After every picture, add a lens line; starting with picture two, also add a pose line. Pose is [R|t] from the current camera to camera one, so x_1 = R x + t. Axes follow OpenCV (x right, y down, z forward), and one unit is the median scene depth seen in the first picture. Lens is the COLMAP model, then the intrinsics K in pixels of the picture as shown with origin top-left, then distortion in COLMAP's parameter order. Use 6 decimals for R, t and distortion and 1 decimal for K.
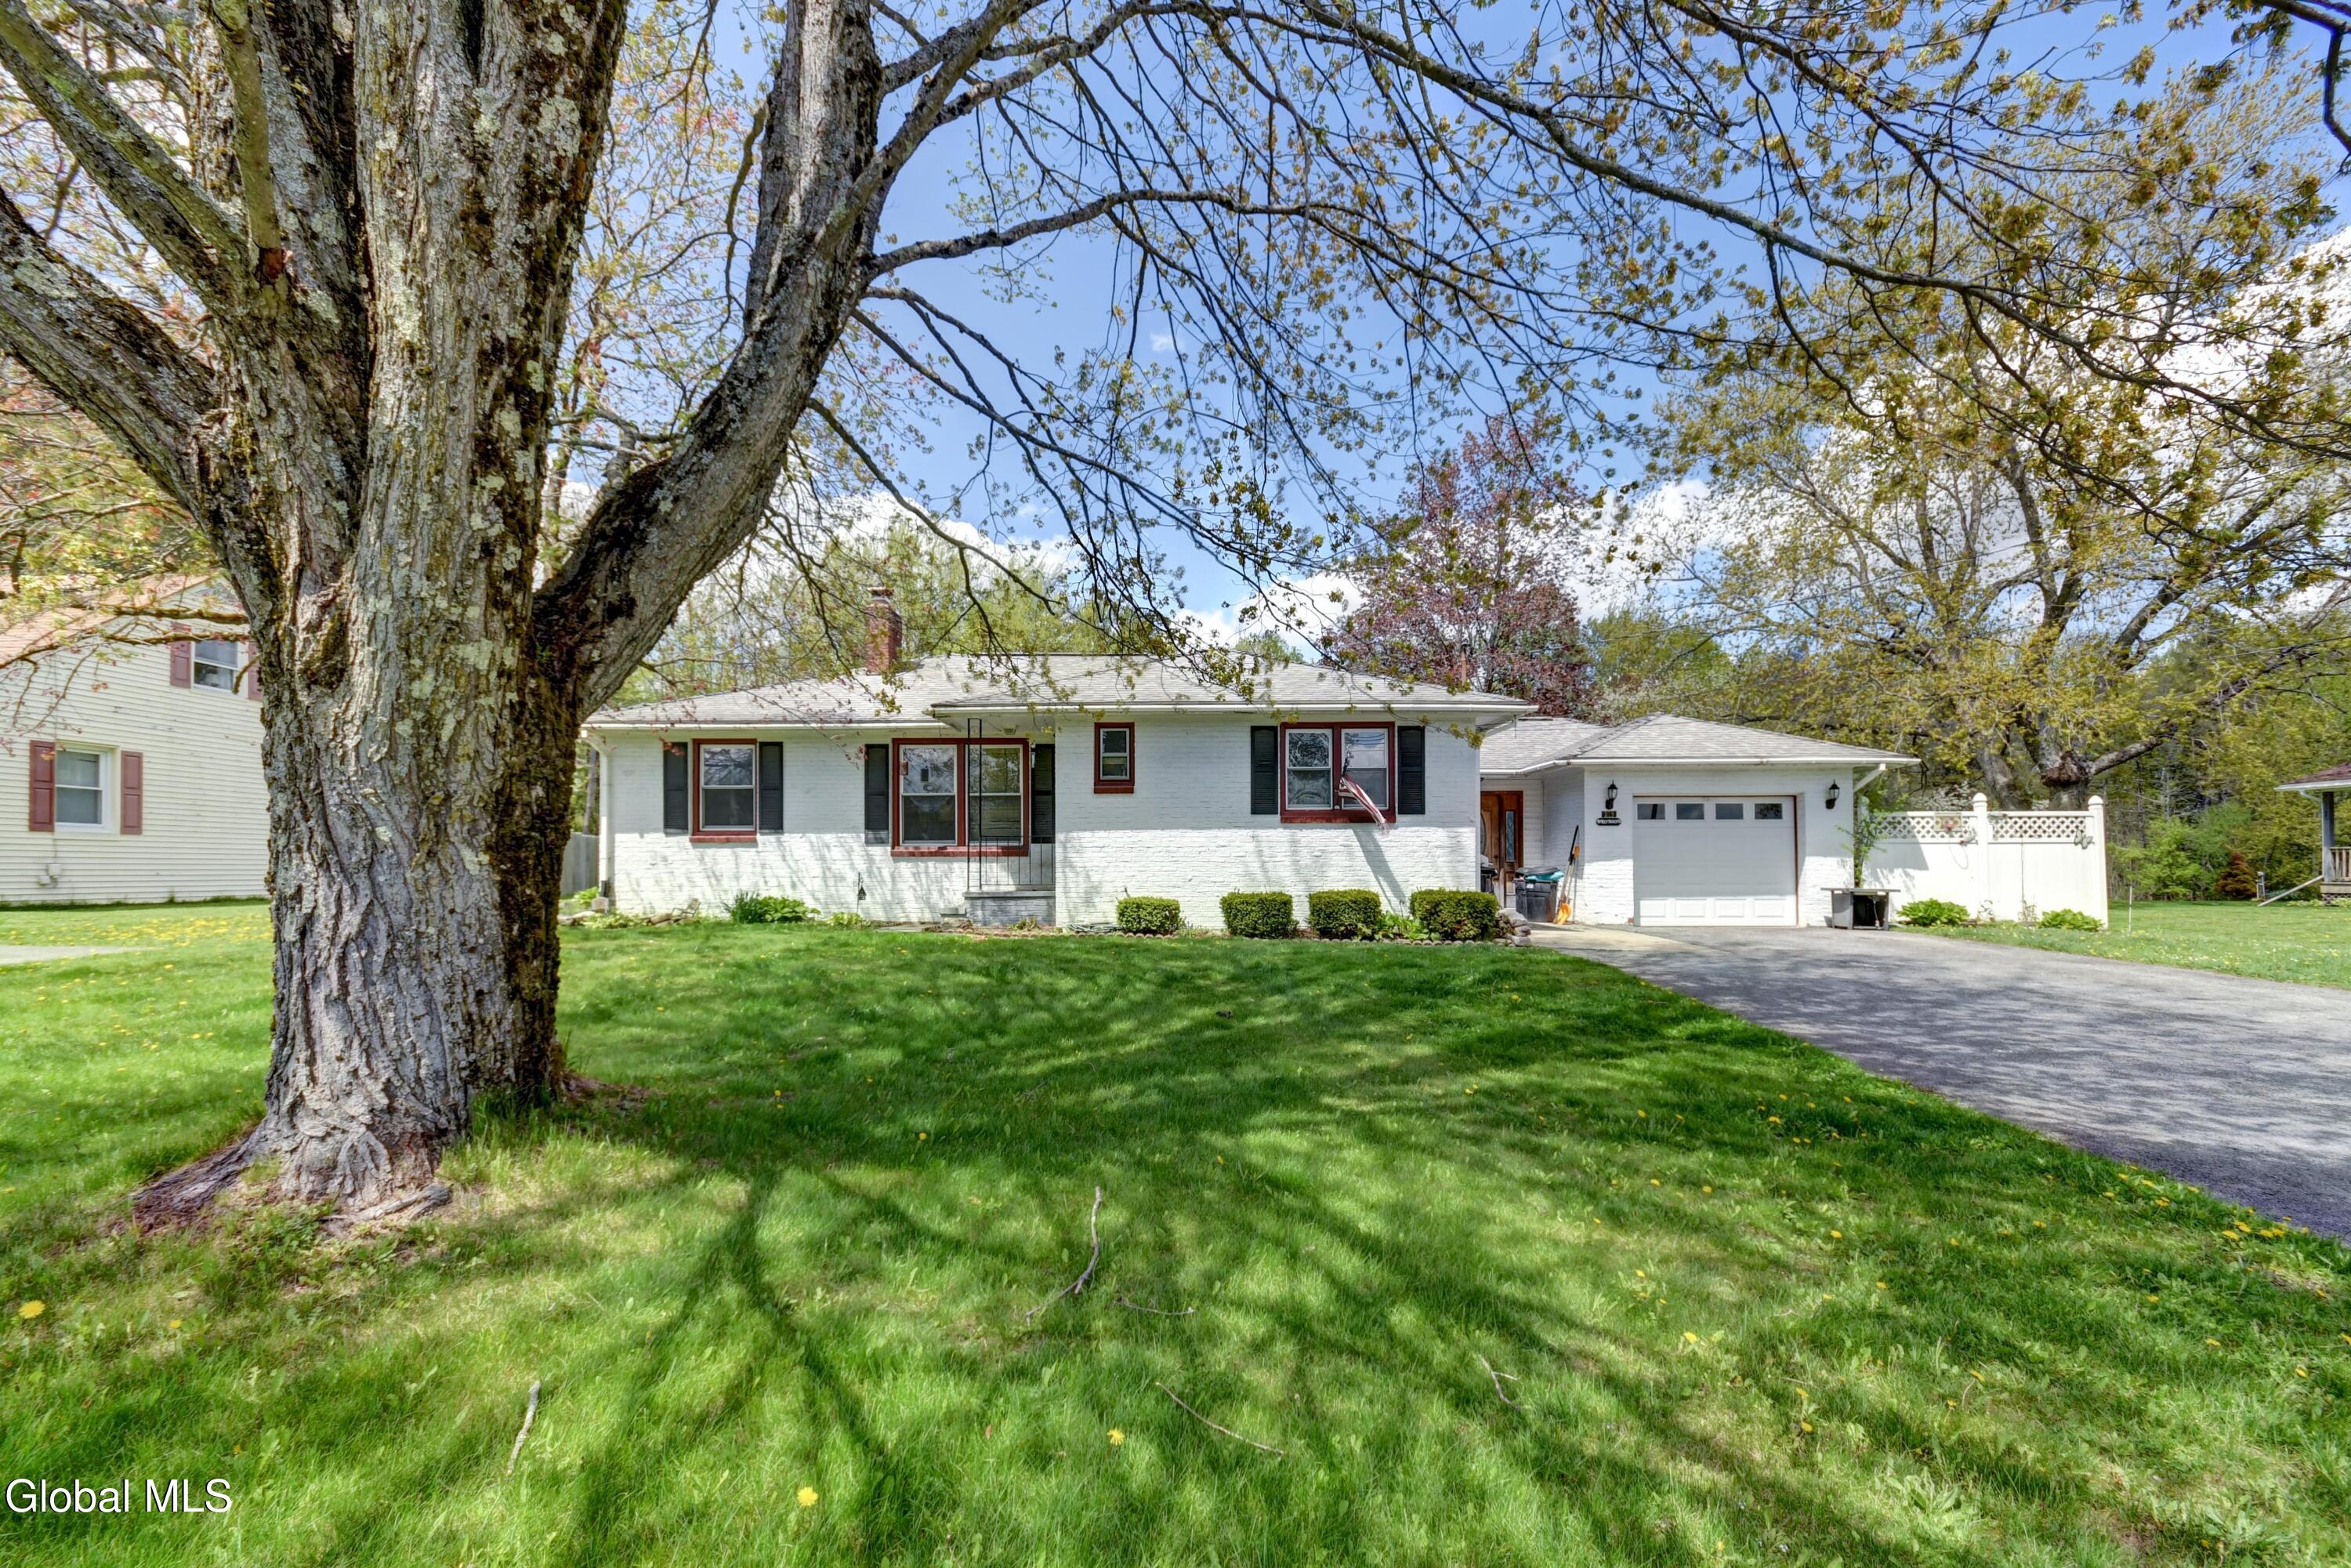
lens RADIAL K [[1056.0, 0, 1163.8], [0, 1056.0, 801.5], [0, 0, 1]] dist [0.011842, -0.000805]
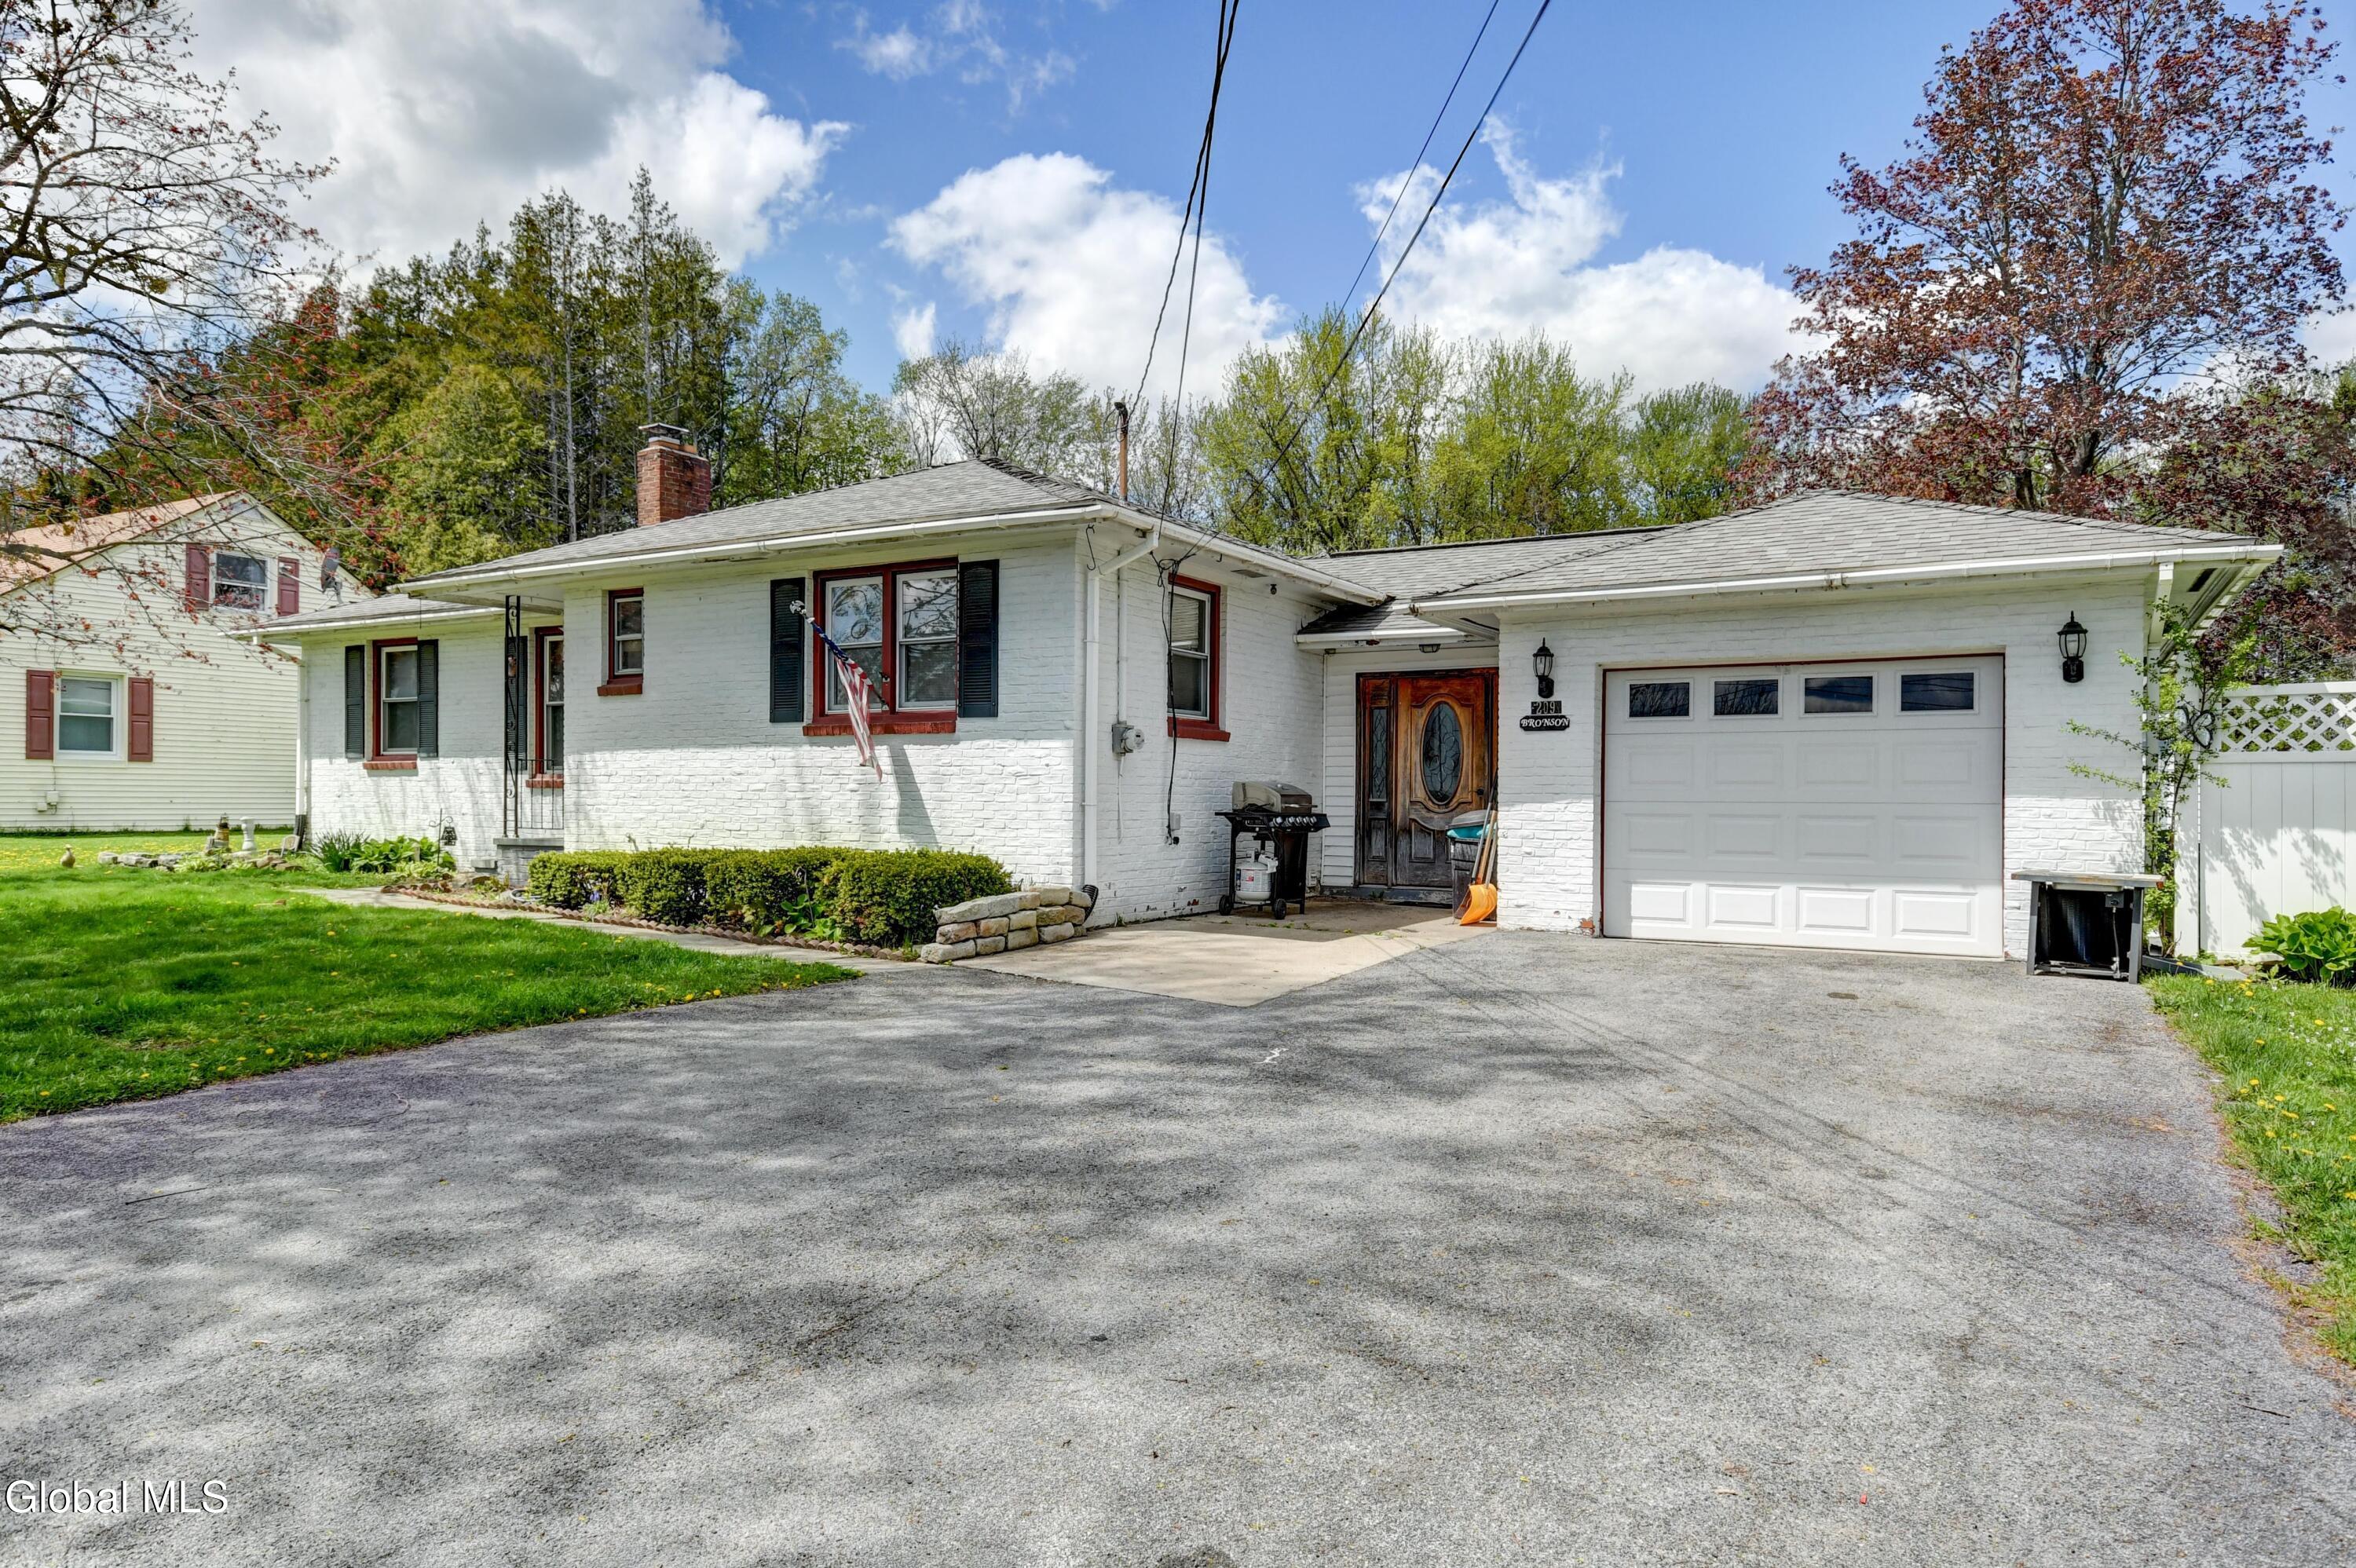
lens RADIAL K [[1435.7, 0, 1176.1], [0, 1435.7, 785.4], [0, 0, 1]] dist [0.048406, 0.000485]
pose [[0.866575, 0.003141, -0.499038, 0.639282], [0.023196, 0.998646, 0.046565, 0.013360], [0.498508, -0.051927, 0.865328, 0.345296]]
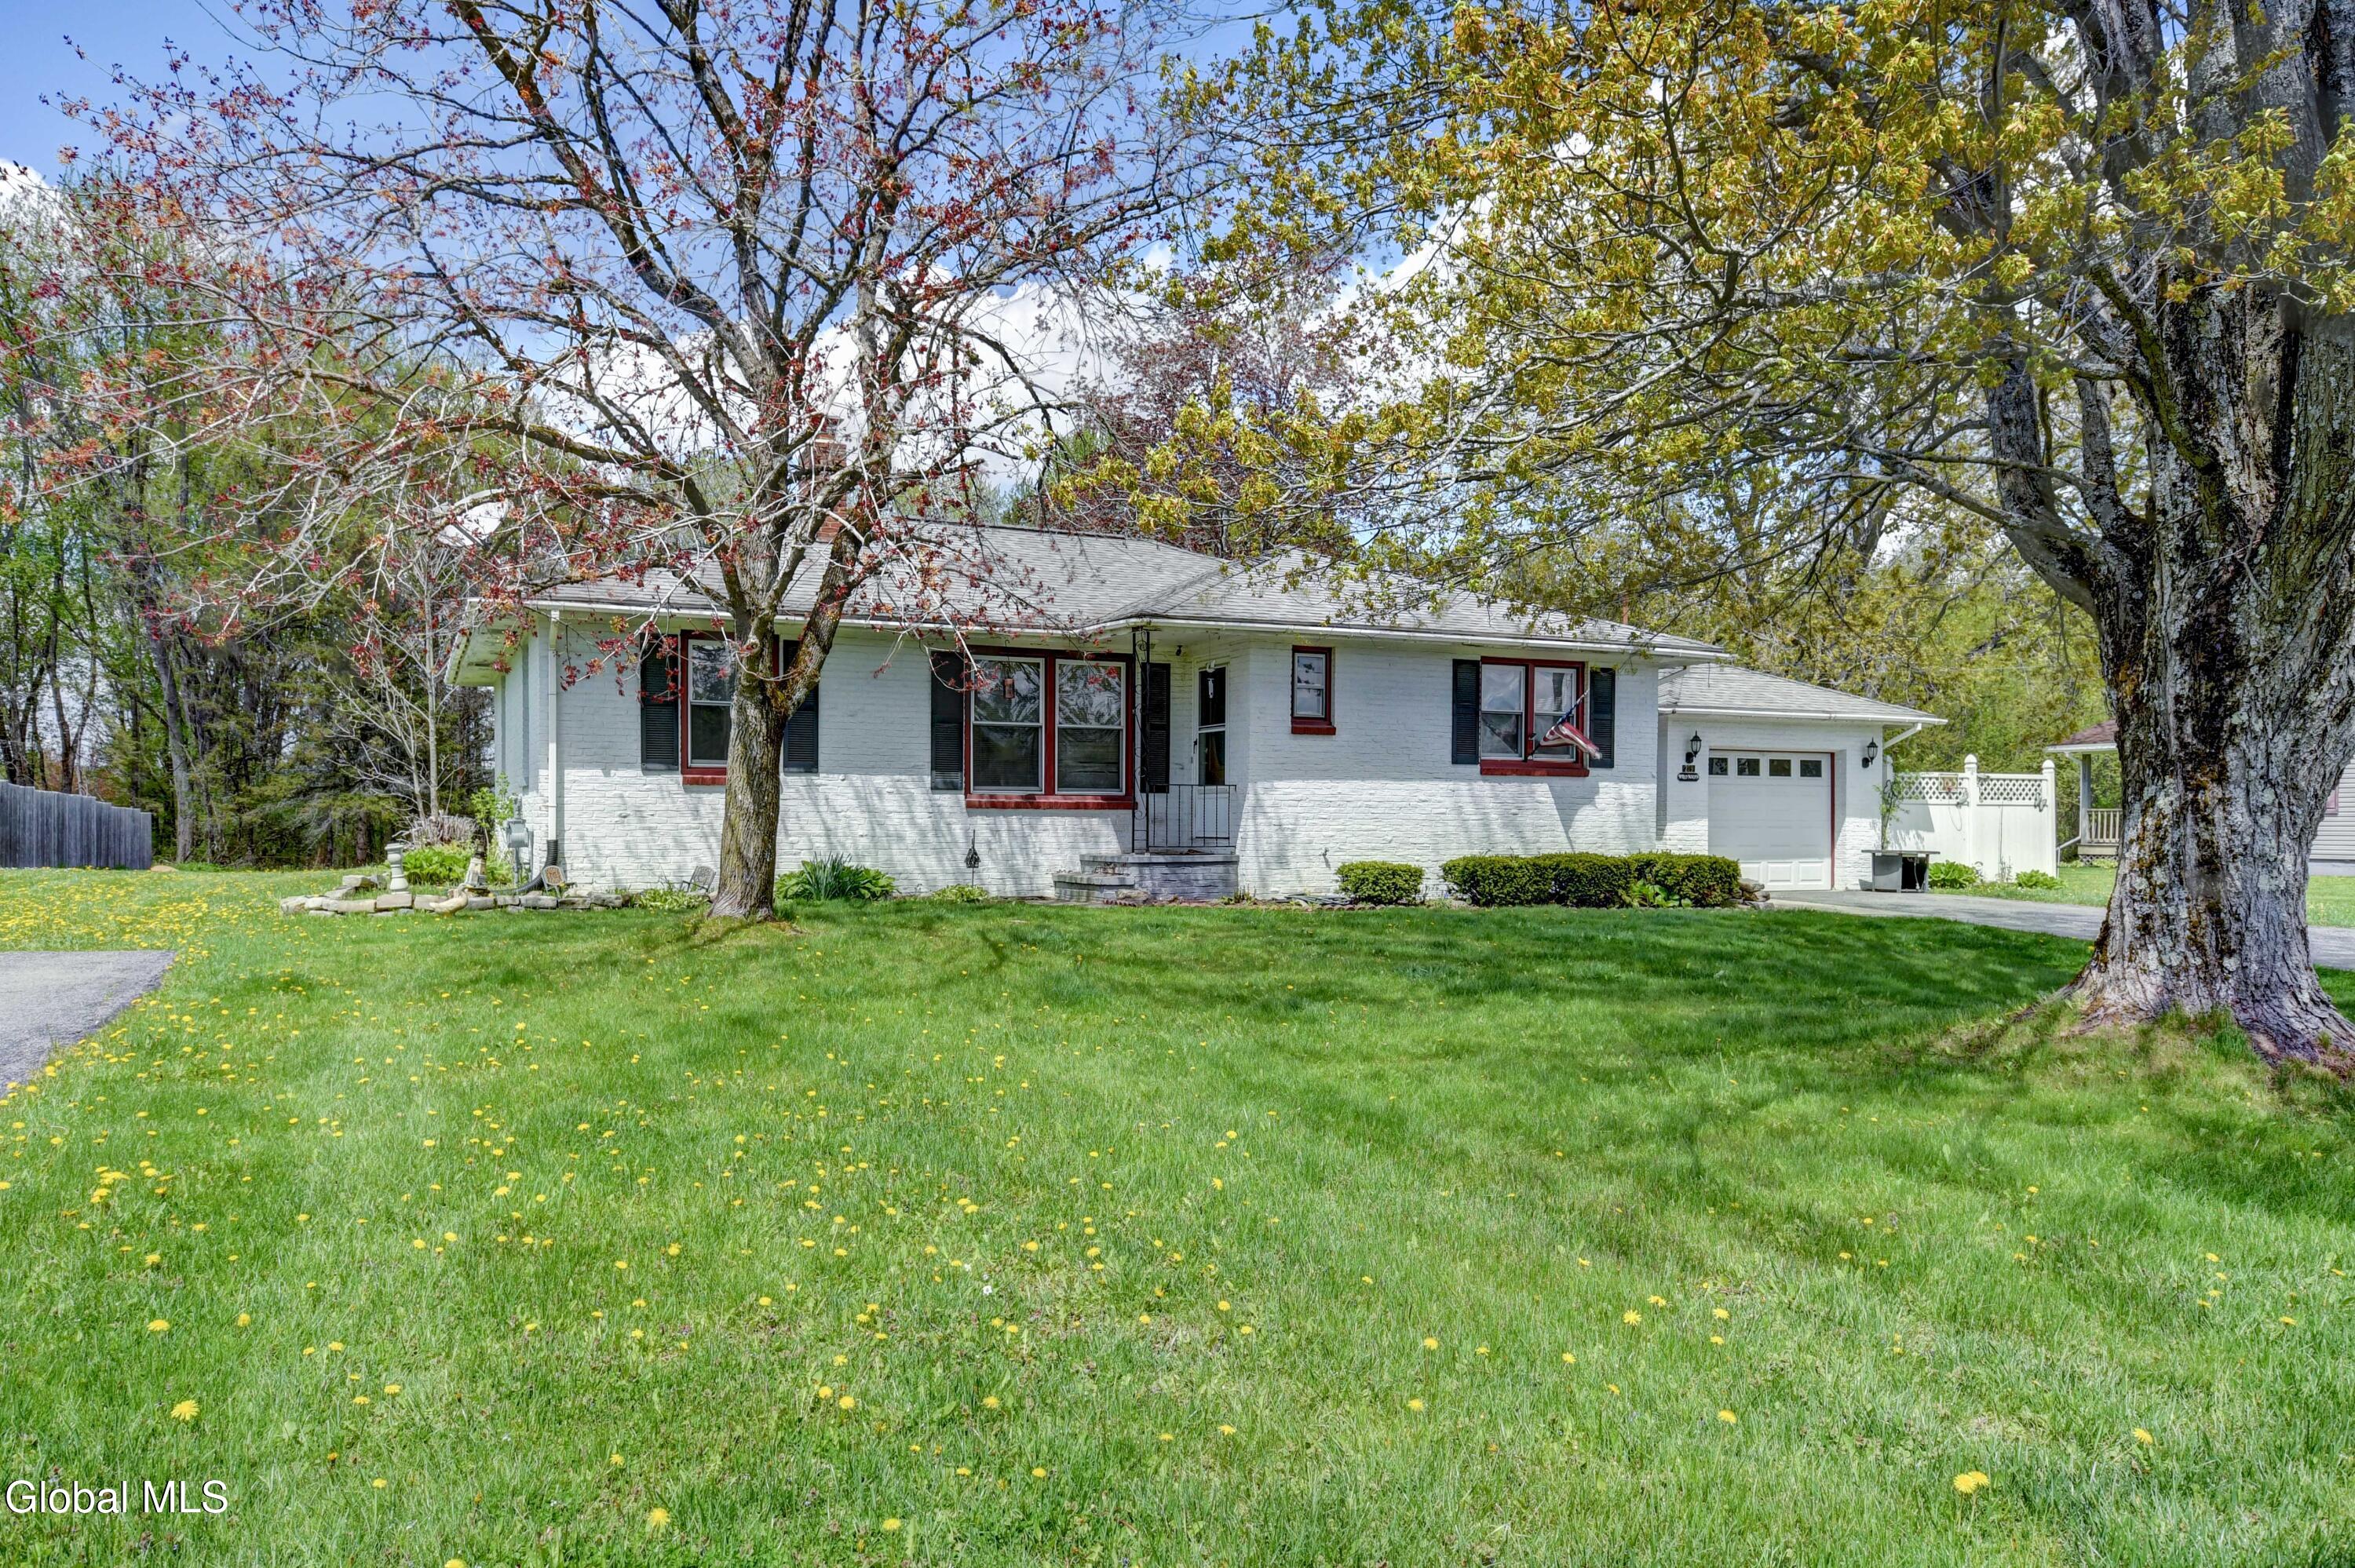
lens RADIAL K [[1643.1, 0, 1174.2], [0, 1643.1, 788.1], [0, 0, 1]] dist [0.069886, 0.000123]
pose [[0.897261, 0.015247, 0.441236, -0.628672], [-0.034865, 0.998729, 0.036388, -0.007931], [-0.440121, -0.048033, 0.896653, -0.078823]]
